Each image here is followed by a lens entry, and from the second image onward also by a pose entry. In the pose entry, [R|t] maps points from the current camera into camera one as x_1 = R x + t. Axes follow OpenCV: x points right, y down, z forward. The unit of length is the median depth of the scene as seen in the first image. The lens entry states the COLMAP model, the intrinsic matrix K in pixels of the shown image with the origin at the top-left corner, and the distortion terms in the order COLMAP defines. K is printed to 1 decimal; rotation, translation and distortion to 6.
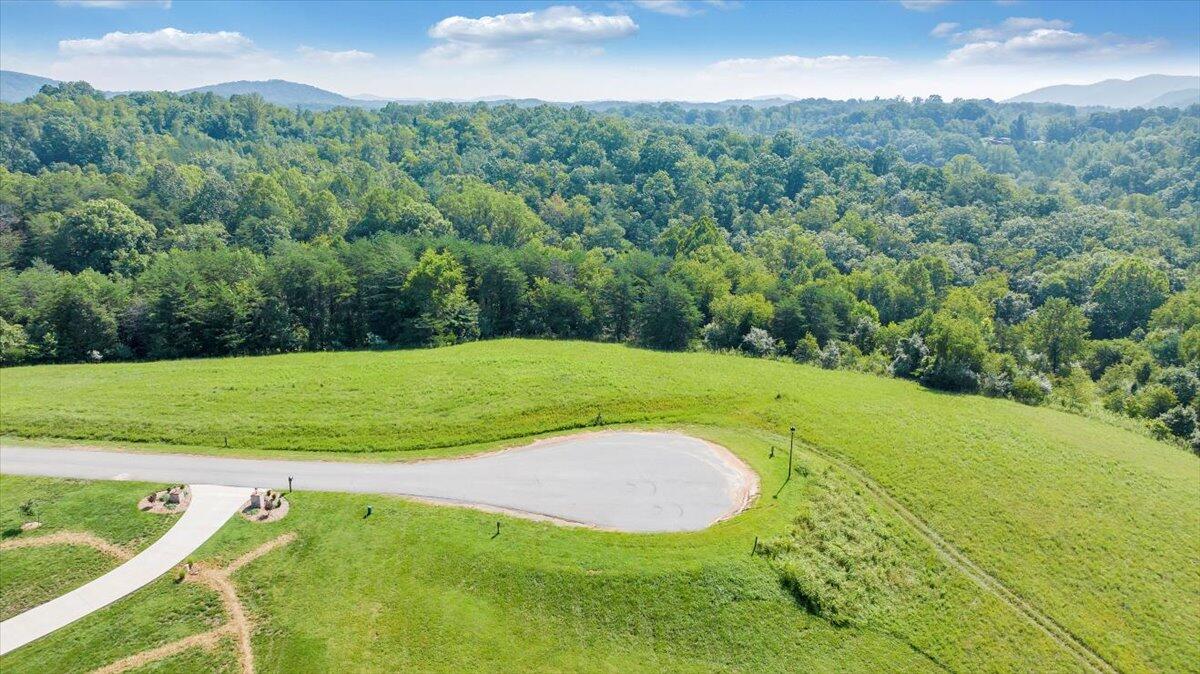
lens RADIAL K [[846.9, 0, 600.6], [0, 846.9, 332.3], [0, 0, 1]] dist [-0.044390, 0.043433]
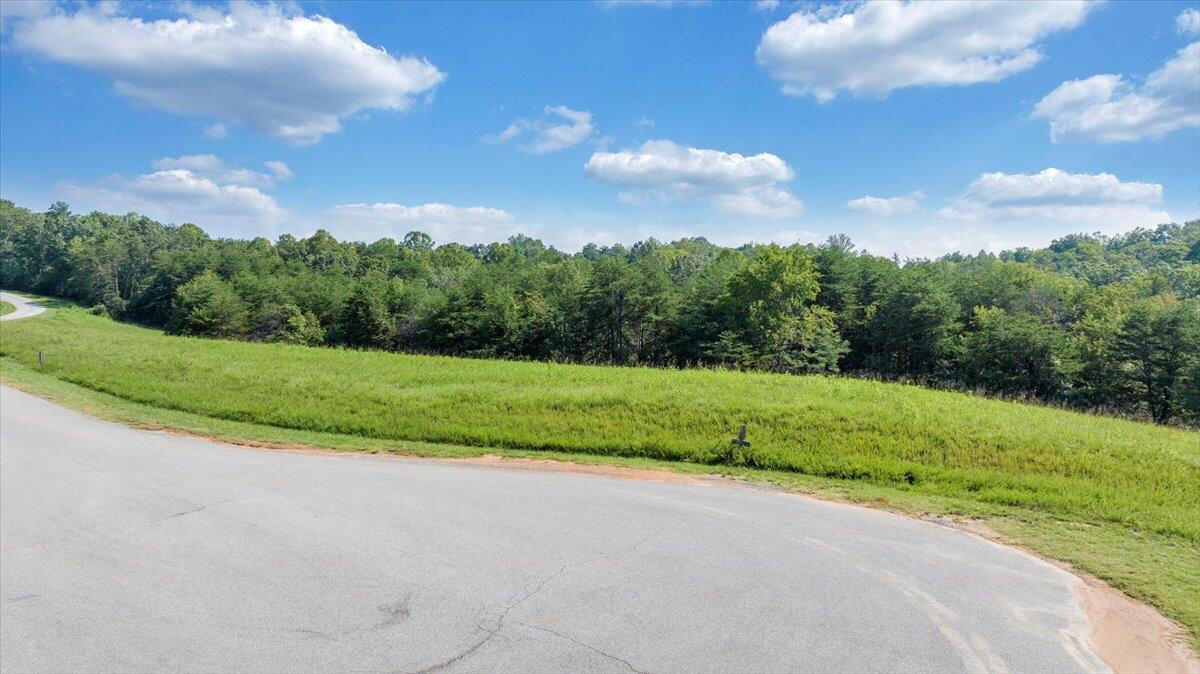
lens RADIAL K [[844.7, 0, 599.0], [0, 844.7, 333.5], [0, 0, 1]] dist [-0.030291, 0.022068]
pose [[0.738704, 0.023330, -0.673626, 0.111058], [-0.175556, 0.971567, -0.158867, 0.081856], [0.650766, 0.235614, 0.721796, 0.508756]]
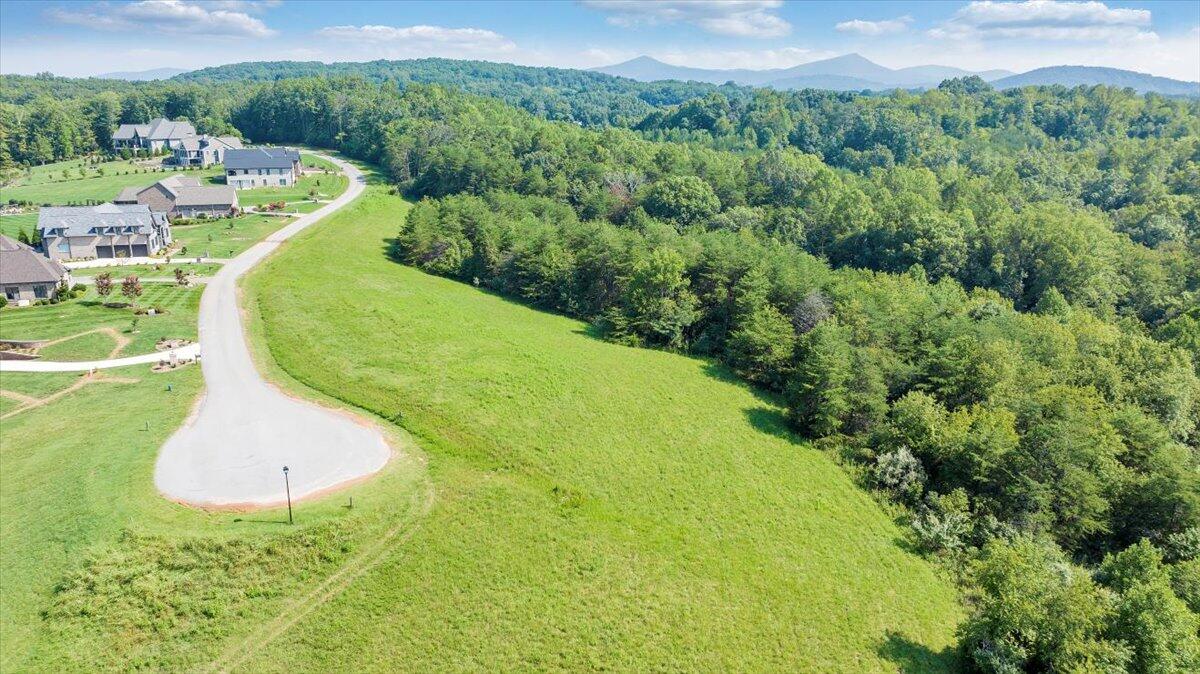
lens RADIAL K [[844.7, 0, 599.0], [0, 844.7, 333.5], [0, 0, 1]] dist [-0.030291, 0.022068]
pose [[0.423751, 0.245671, -0.871826, 0.640886], [-0.238985, 0.958733, 0.154002, -0.137196], [0.873683, 0.143095, 0.464976, 0.498763]]
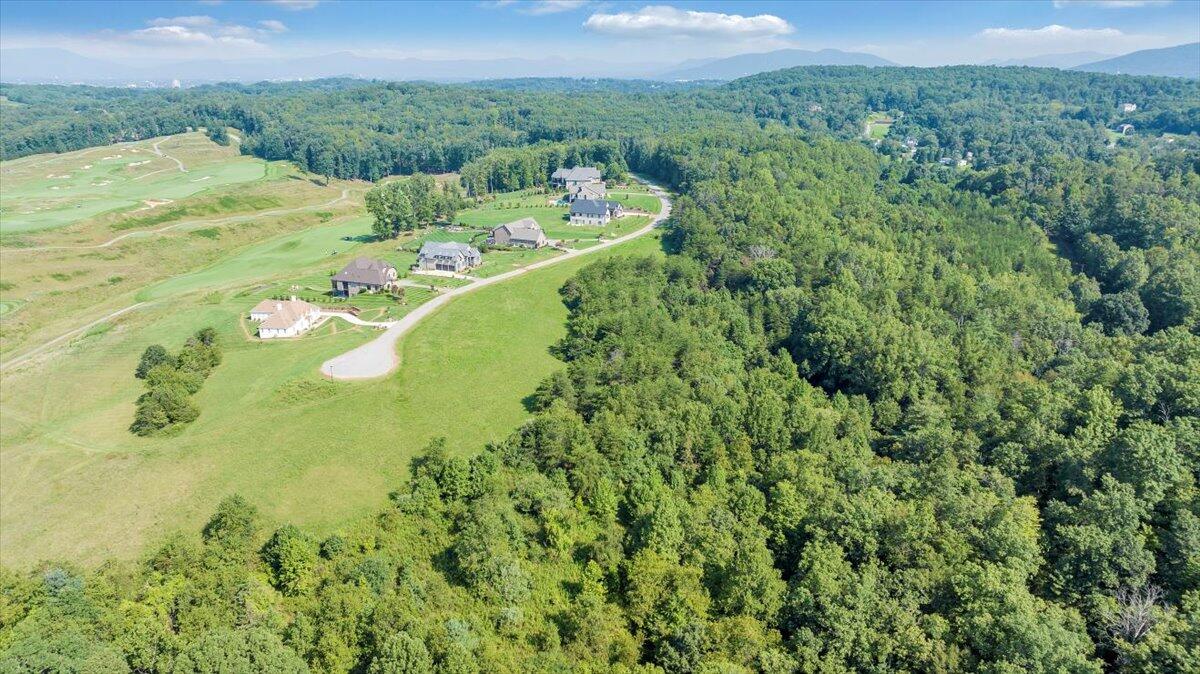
lens RADIAL K [[844.7, 0, 599.0], [0, 844.7, 333.5], [0, 0, 1]] dist [-0.030291, 0.022068]
pose [[-0.236911, 0.286972, -0.928181, 1.572679], [-0.254459, 0.903700, 0.344351, -0.723738], [0.937616, 0.317765, -0.141074, 1.315564]]
